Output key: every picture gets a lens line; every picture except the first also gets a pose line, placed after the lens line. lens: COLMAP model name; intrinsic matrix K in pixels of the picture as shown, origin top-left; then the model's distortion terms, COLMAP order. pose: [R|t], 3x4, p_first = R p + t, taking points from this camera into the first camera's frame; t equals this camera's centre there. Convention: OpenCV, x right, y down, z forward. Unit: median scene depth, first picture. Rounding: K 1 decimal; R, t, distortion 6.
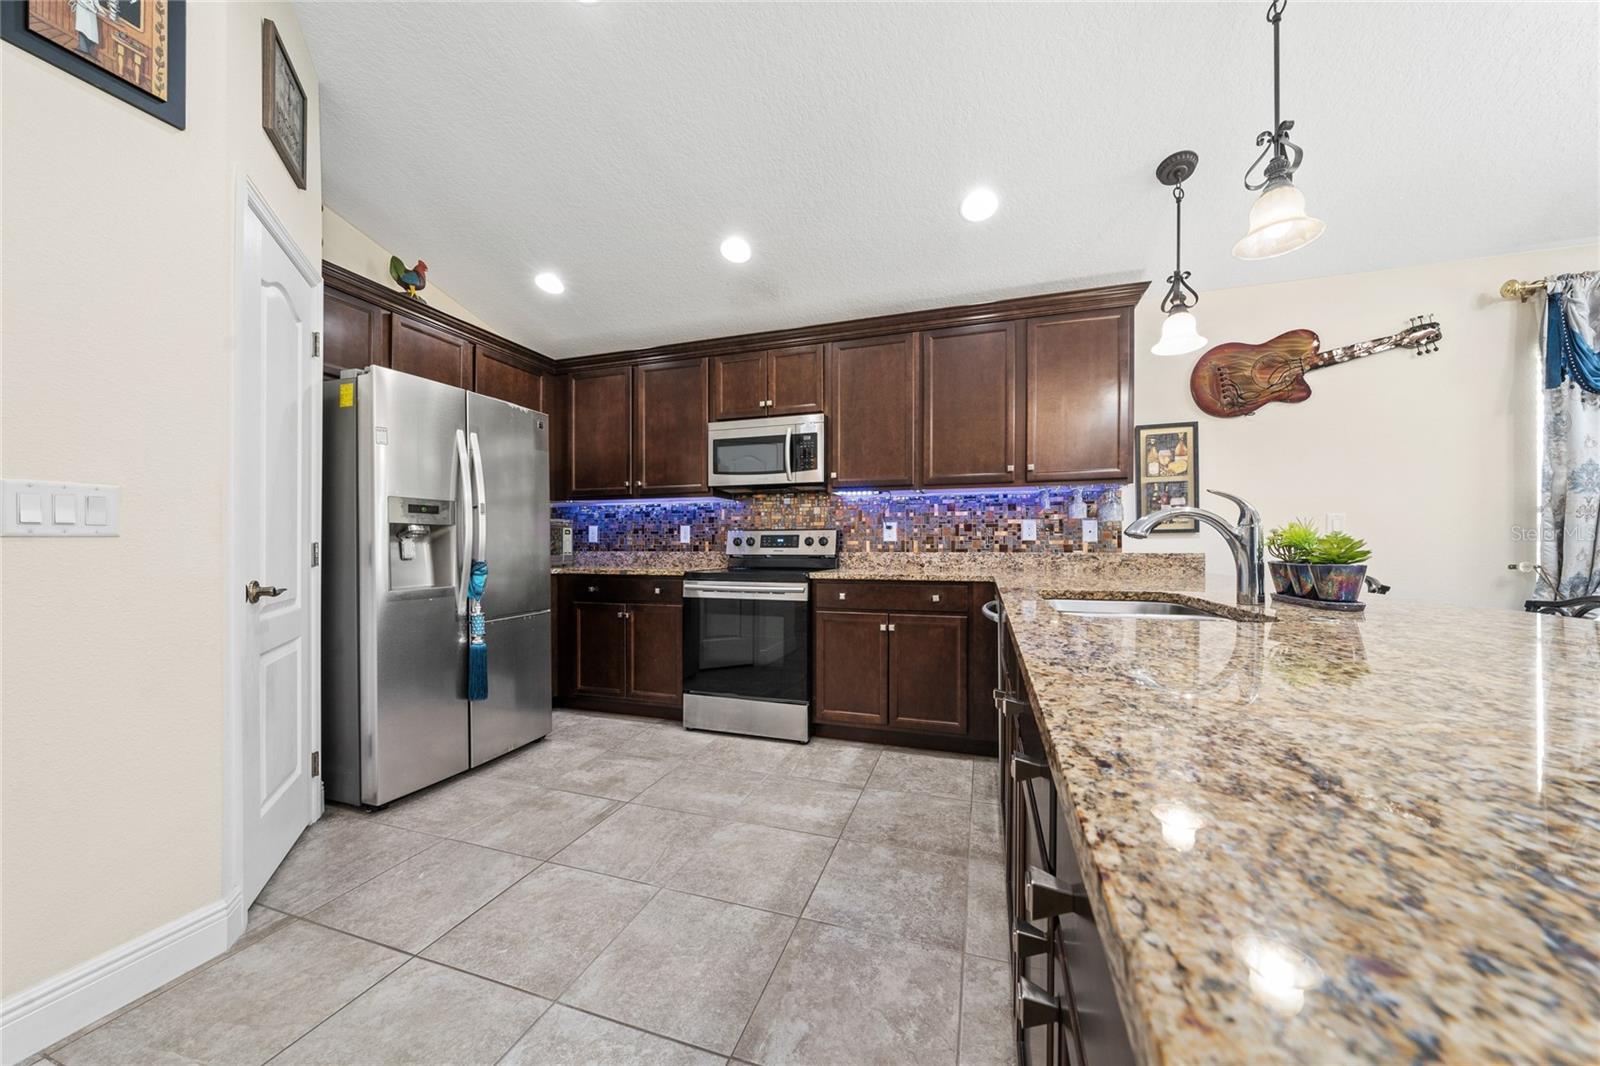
lens RADIAL K [[552.1, 0, 800.0], [0, 552.1, 533.0], [0, 0, 1]] dist [-0.000538, -0.000065]
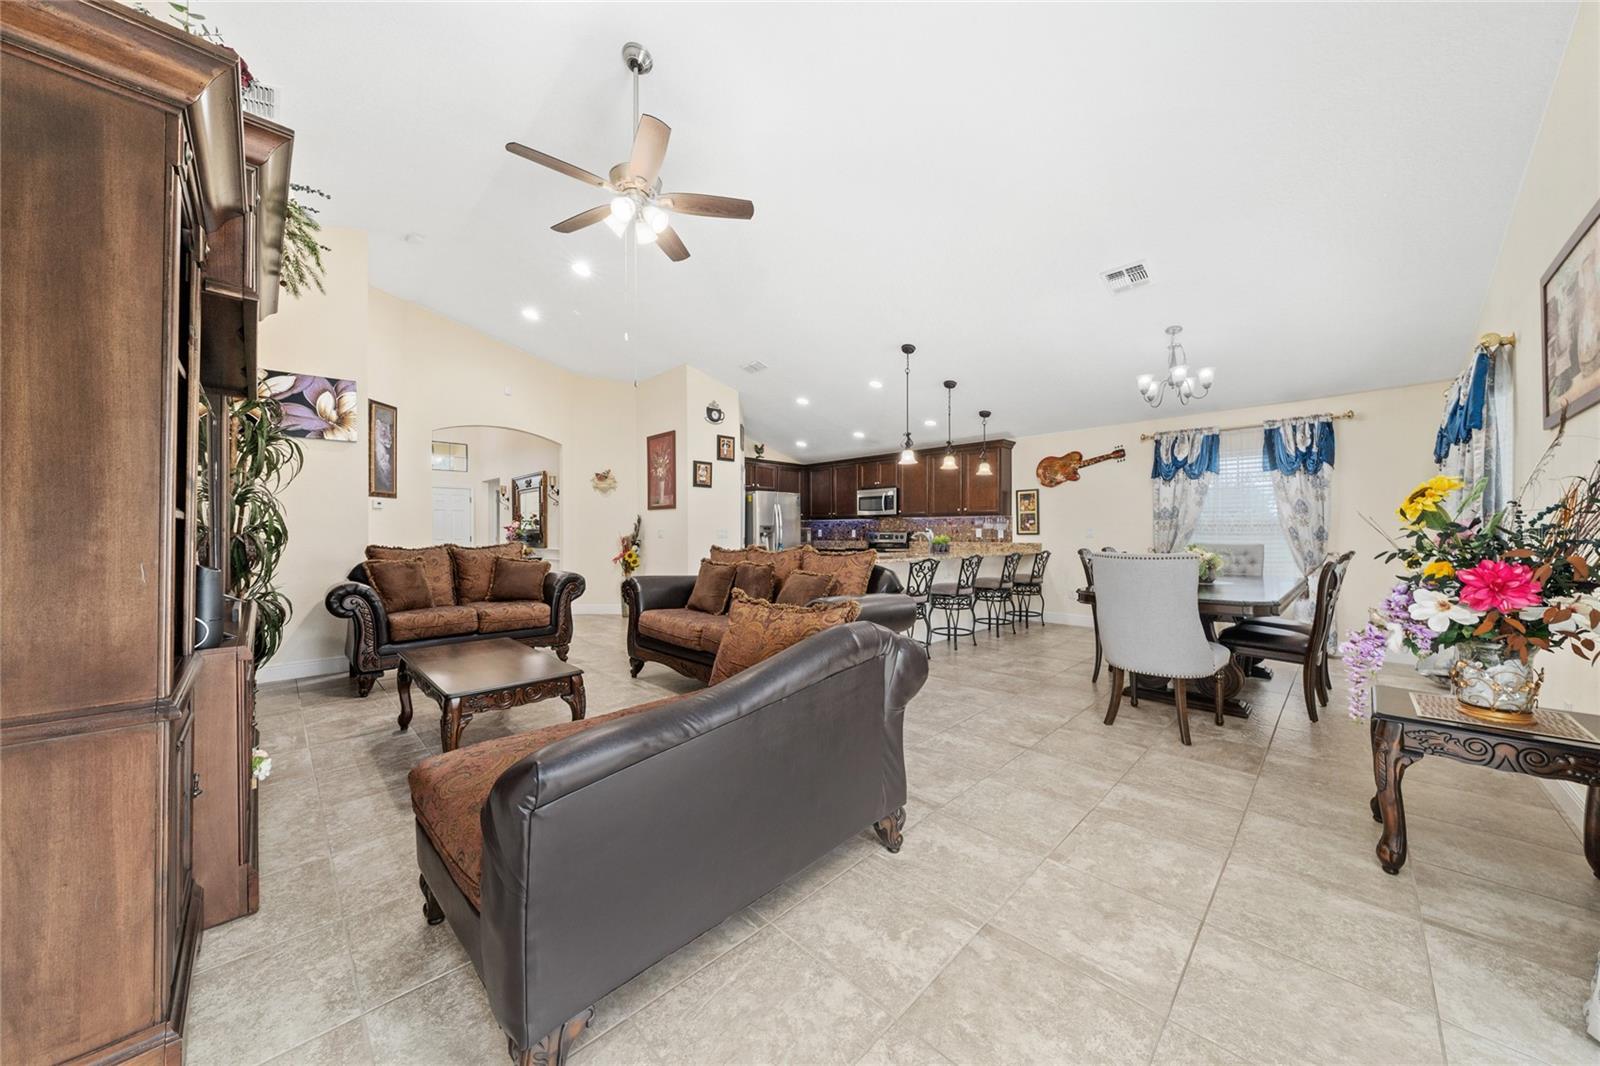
lens RADIAL K [[552.1, 0, 800.0], [0, 552.1, 533.0], [0, 0, 1]] dist [-0.000538, -0.000065]
pose [[0.890410, 0.002680, -0.455151, 0.815855], [0.006181, 0.999819, 0.017979, -0.053778], [0.455117, -0.018822, 0.890233, -1.500530]]
